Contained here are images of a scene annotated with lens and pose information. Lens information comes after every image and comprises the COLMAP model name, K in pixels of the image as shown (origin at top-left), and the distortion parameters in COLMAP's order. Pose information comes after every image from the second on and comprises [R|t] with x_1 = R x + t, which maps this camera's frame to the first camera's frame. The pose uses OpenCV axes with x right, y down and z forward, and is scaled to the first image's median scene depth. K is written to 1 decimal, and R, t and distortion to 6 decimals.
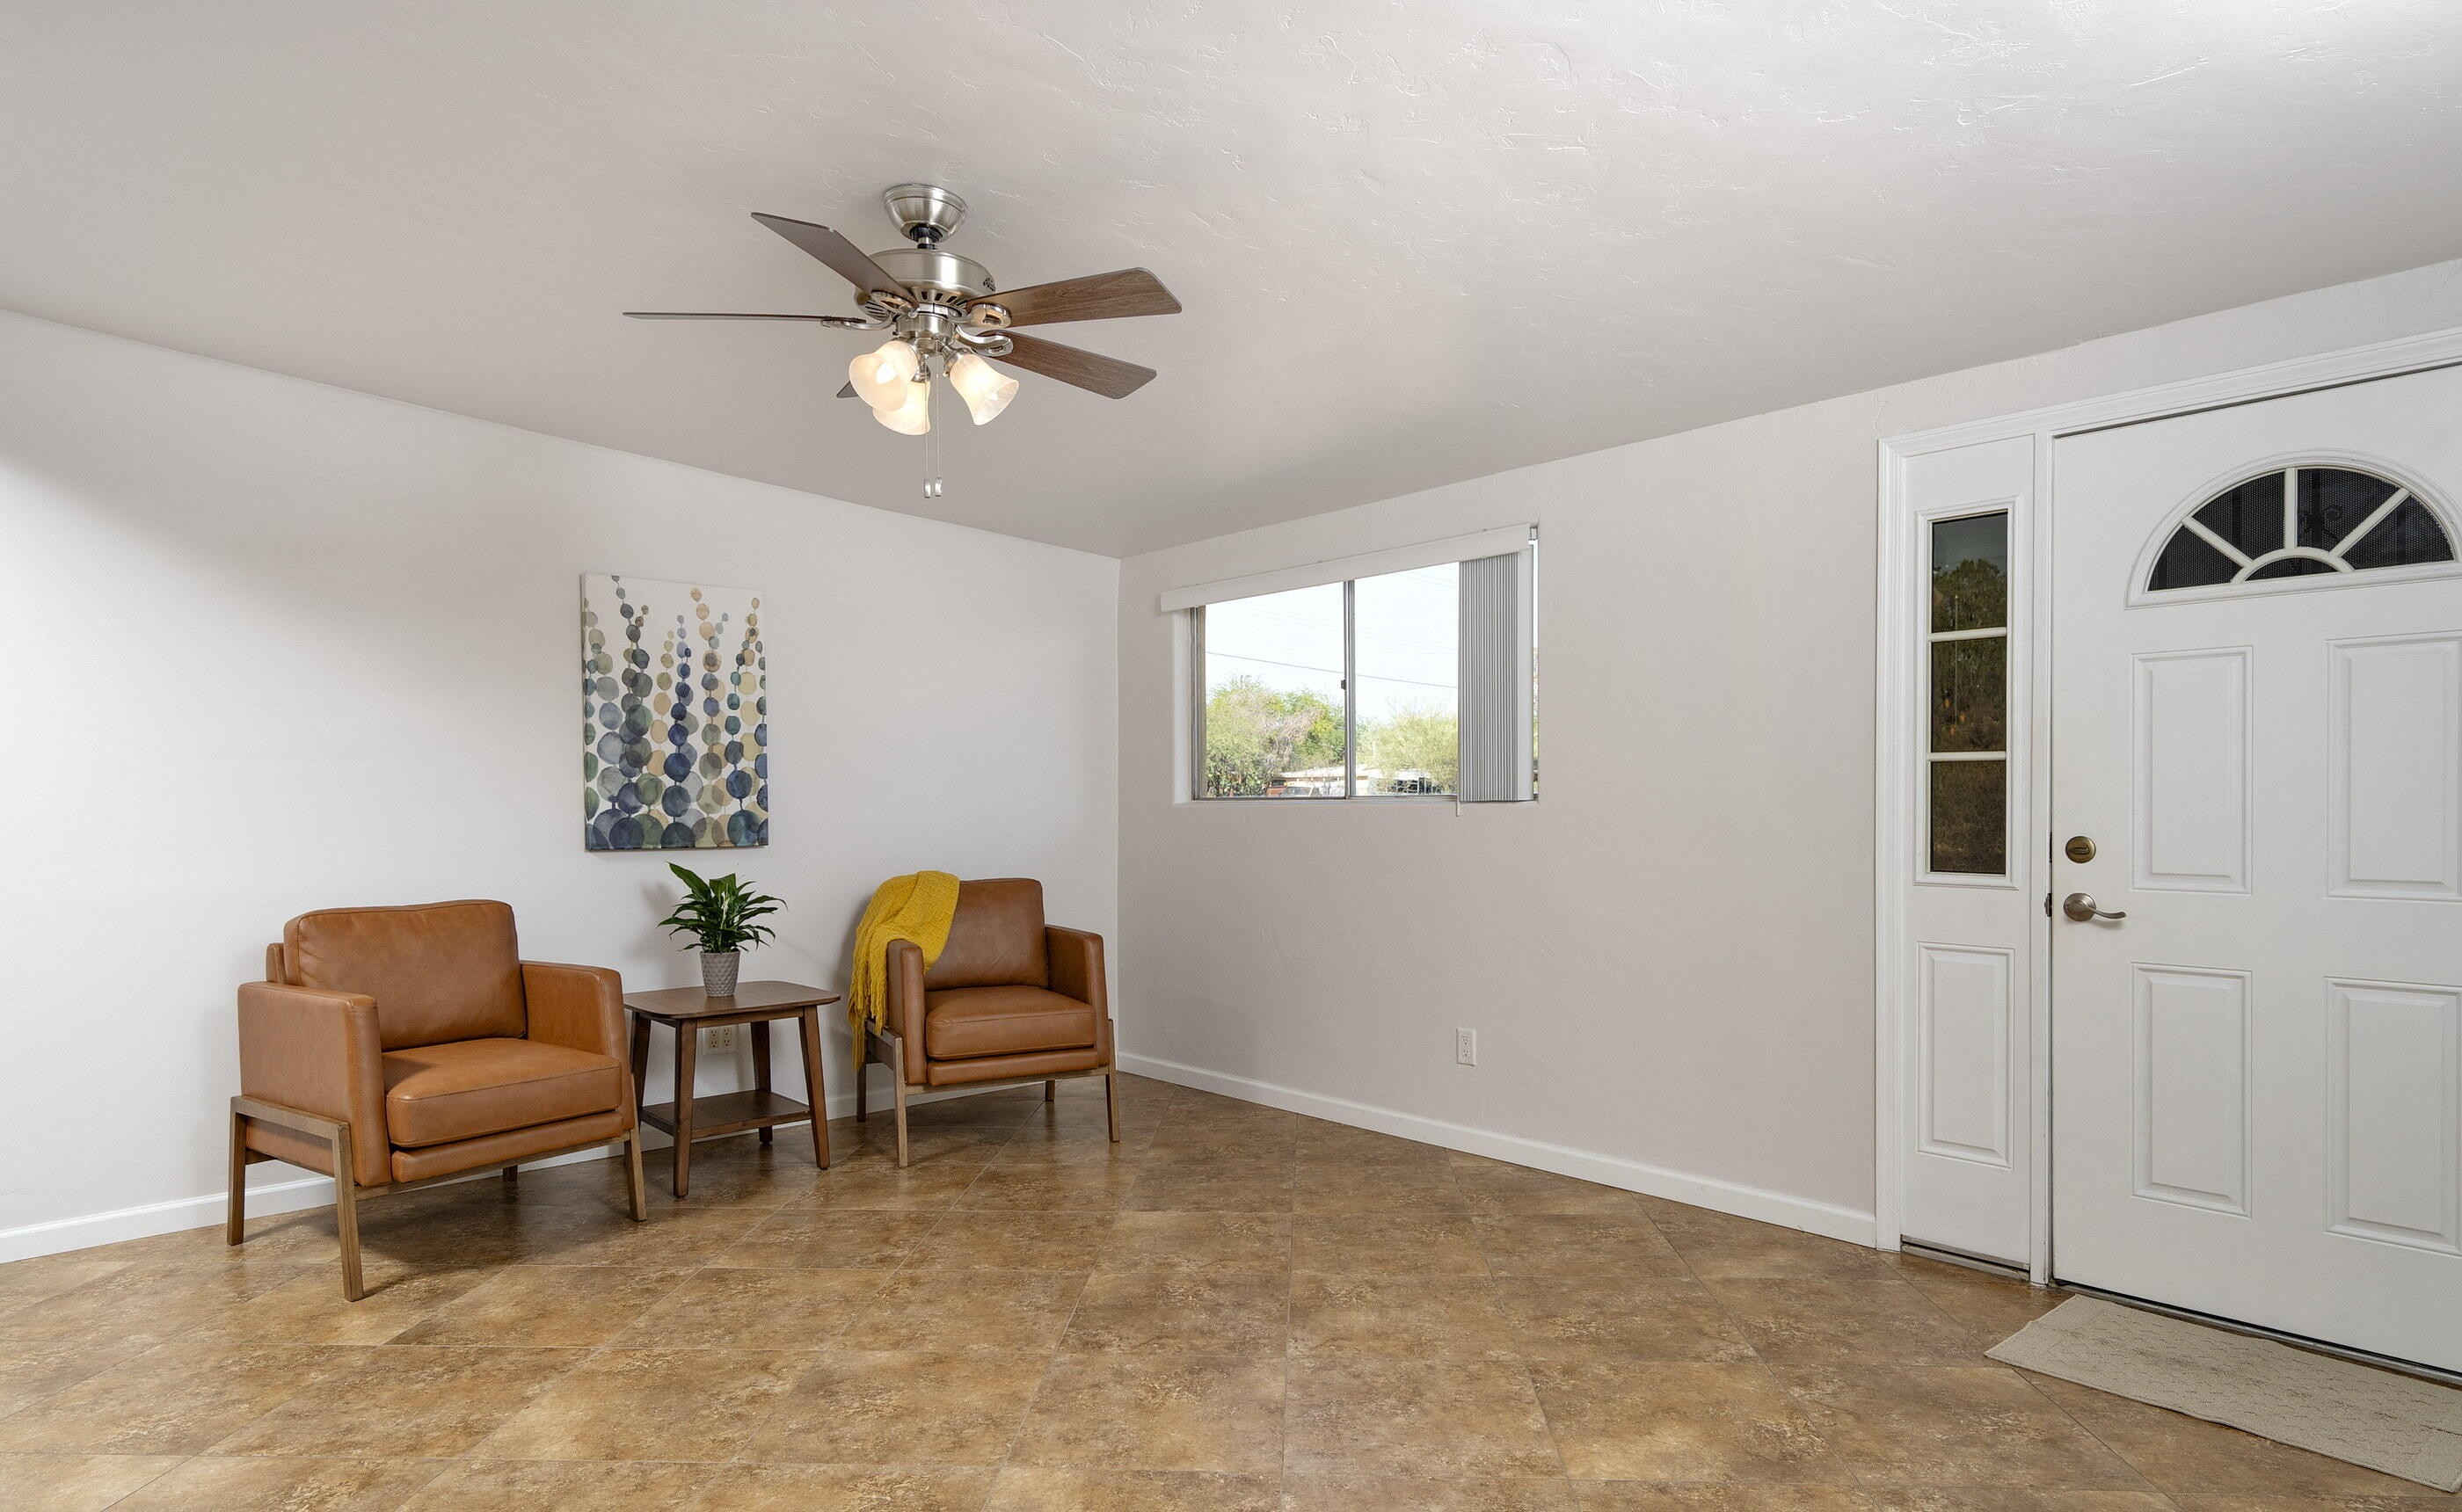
lens RADIAL K [[1353.8, 0, 1233.8], [0, 1353.8, 804.9], [0, 0, 1]] dist [0.002612, 0.000557]
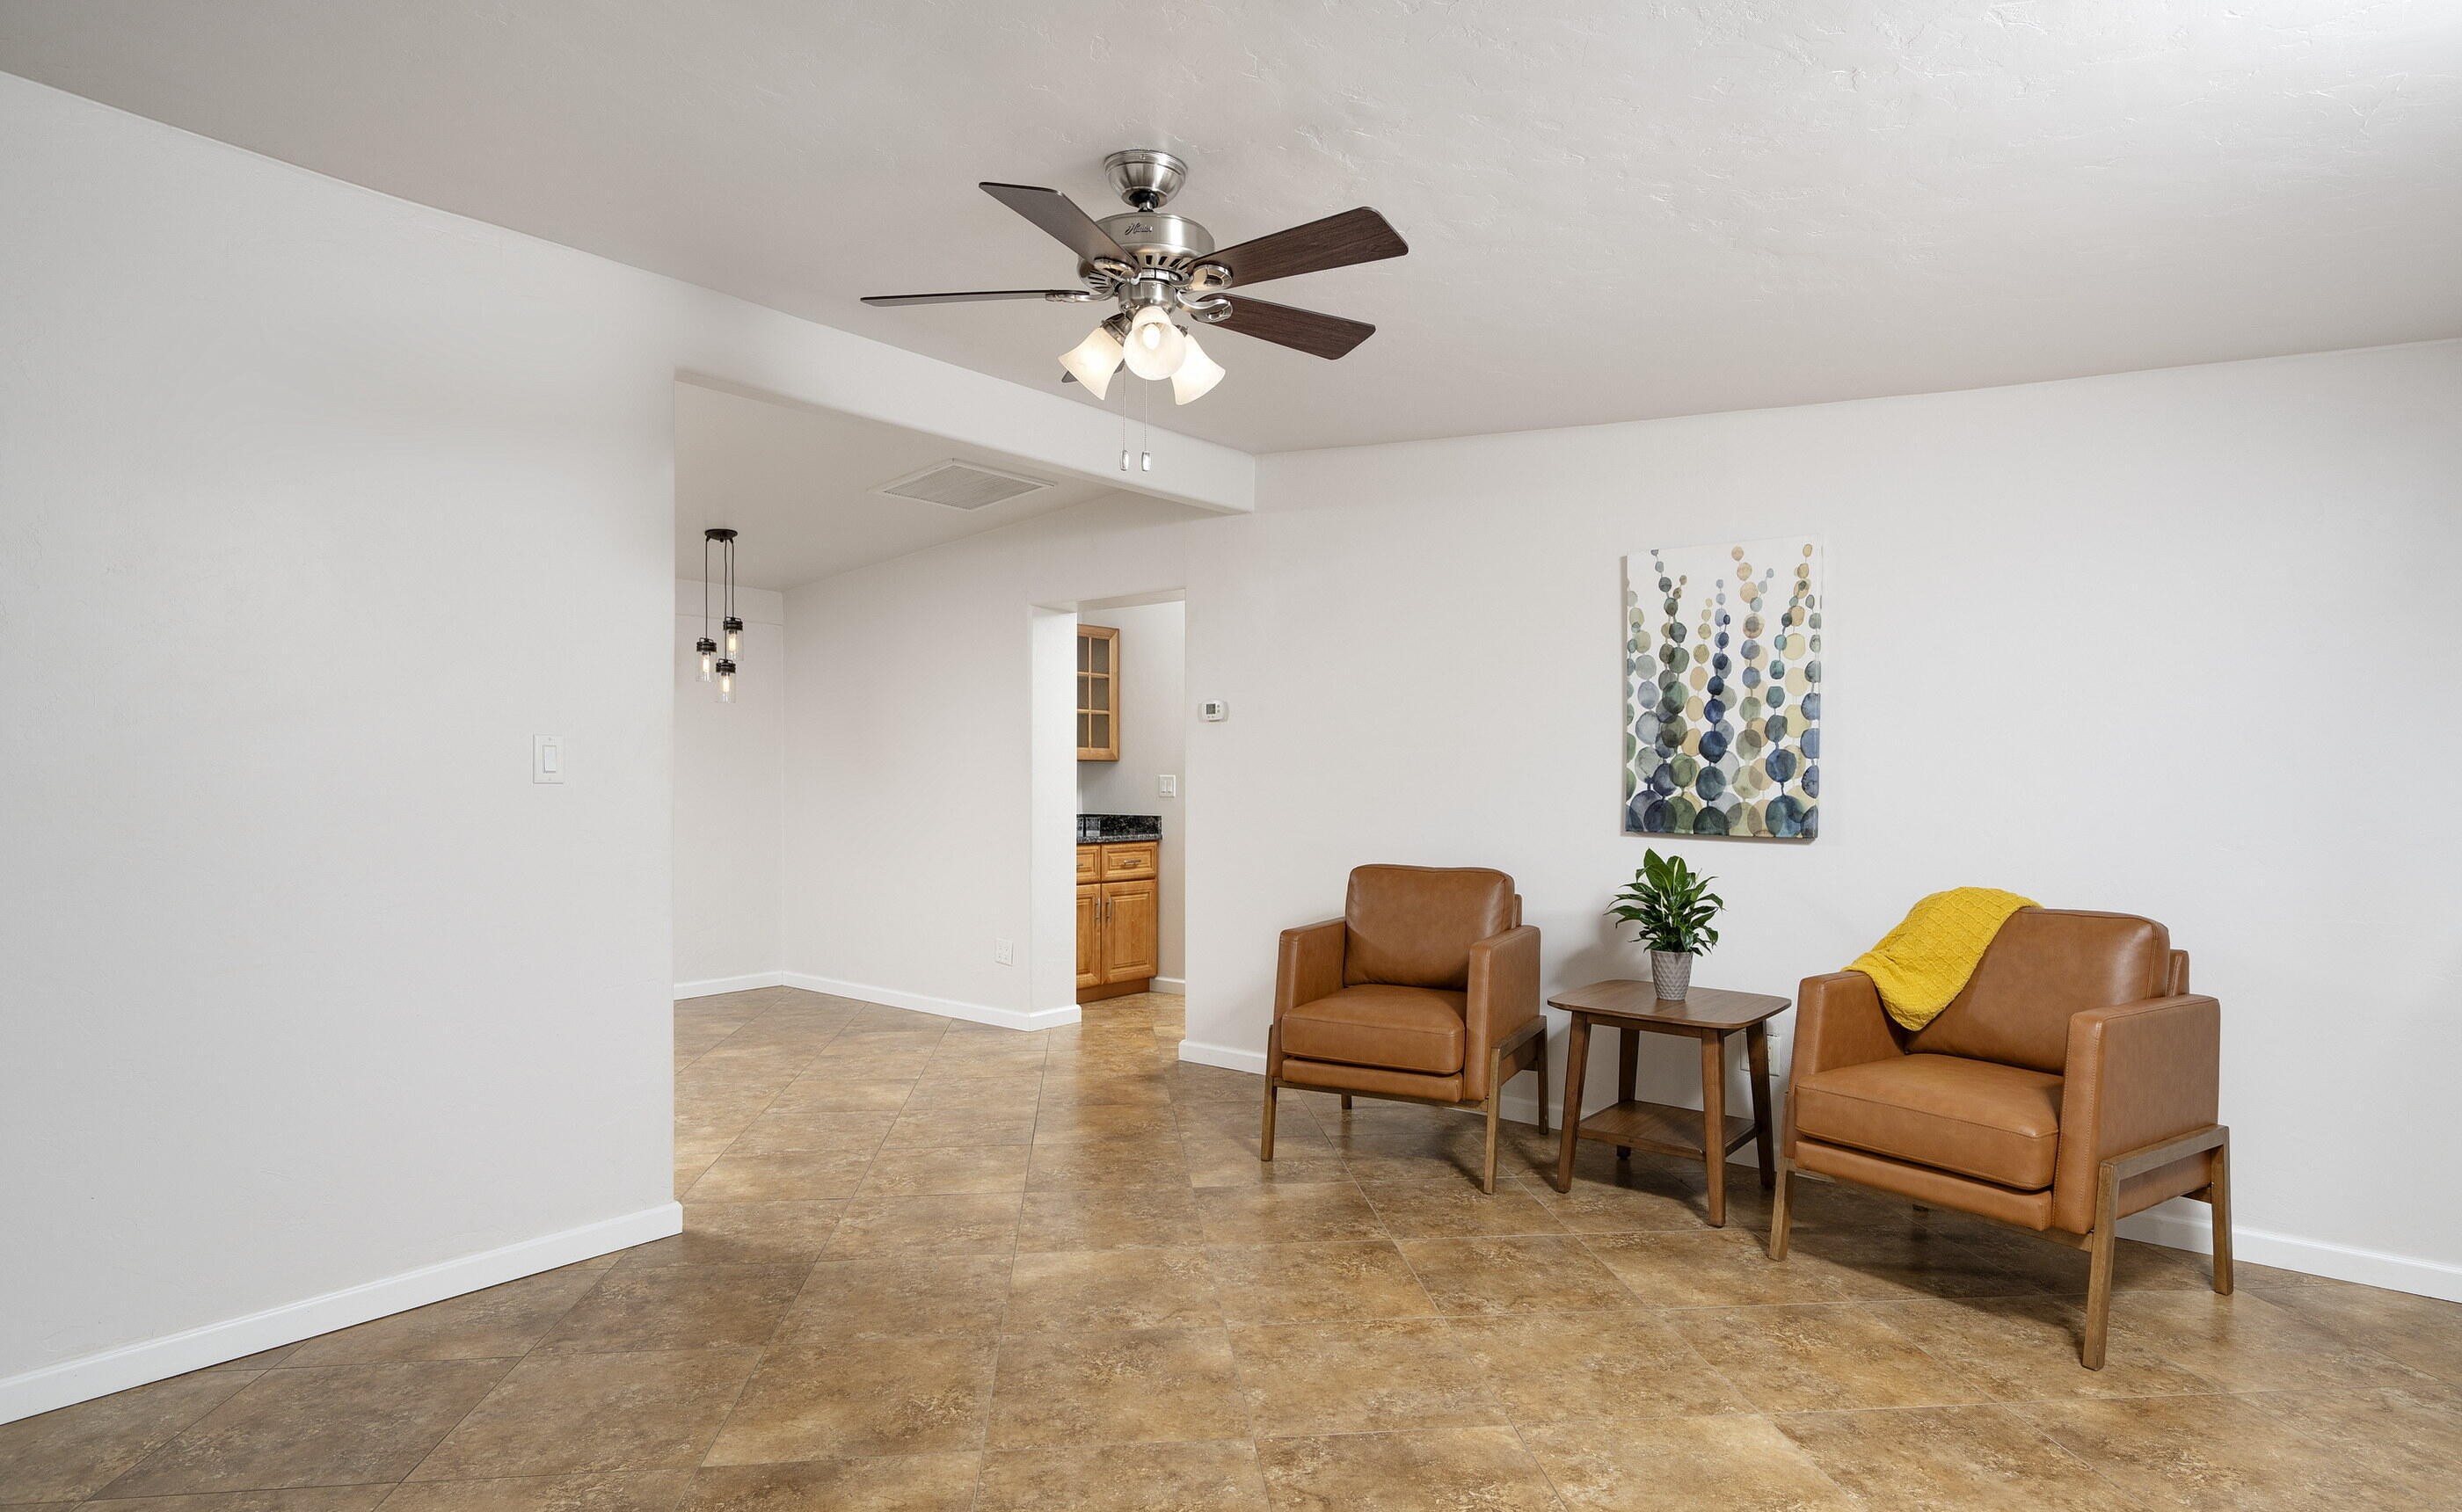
lens RADIAL K [[1342.2, 0, 1225.4], [0, 1342.2, 791.8], [0, 0, 1]] dist [0.000446, -0.000004]
pose [[0.153998, 0.023928, -0.987781, 0.445827], [-0.013370, 0.999666, 0.022132, -0.013254], [0.987981, 0.009798, 0.154266, 0.547683]]
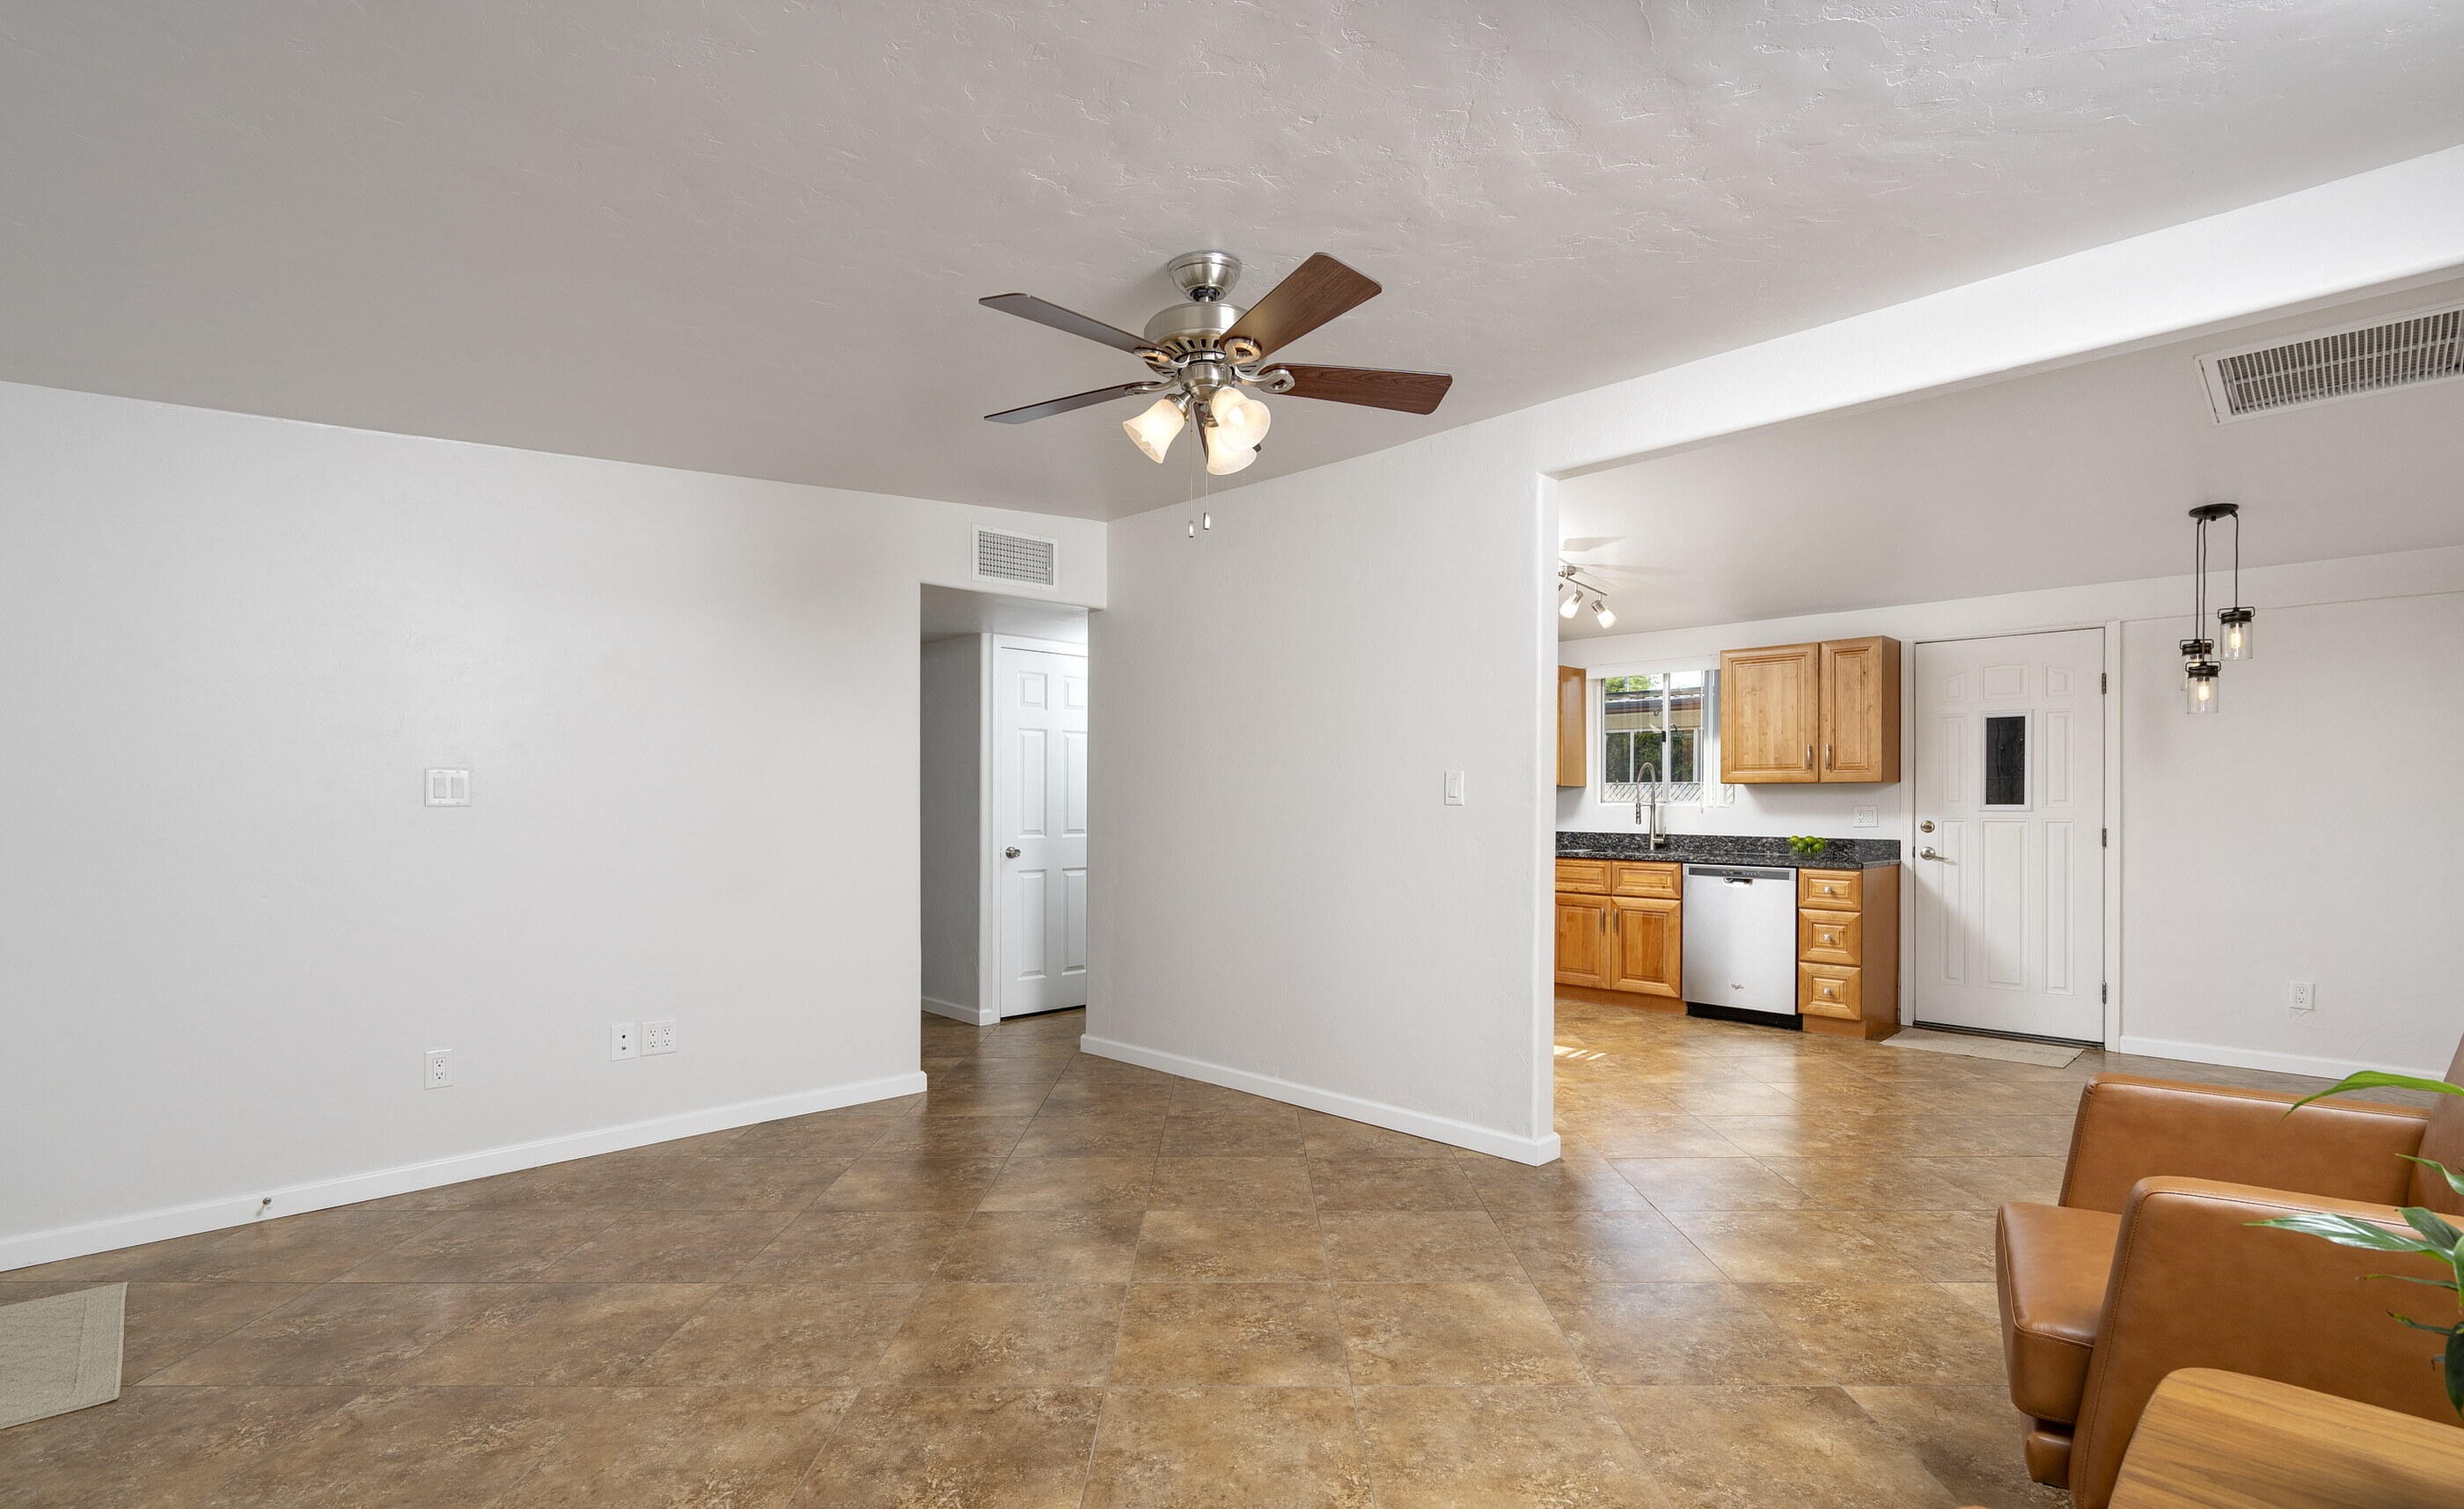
lens RADIAL K [[1107.5, 0, 1235.3], [0, 1107.5, 803.3], [0, 0, 1]] dist [-0.012069, -0.000042]
pose [[-0.998153, 0.007760, -0.060256, -0.115519], [0.006899, 0.999871, 0.014473, -0.009456], [0.060361, 0.014031, -0.998078, 1.144610]]
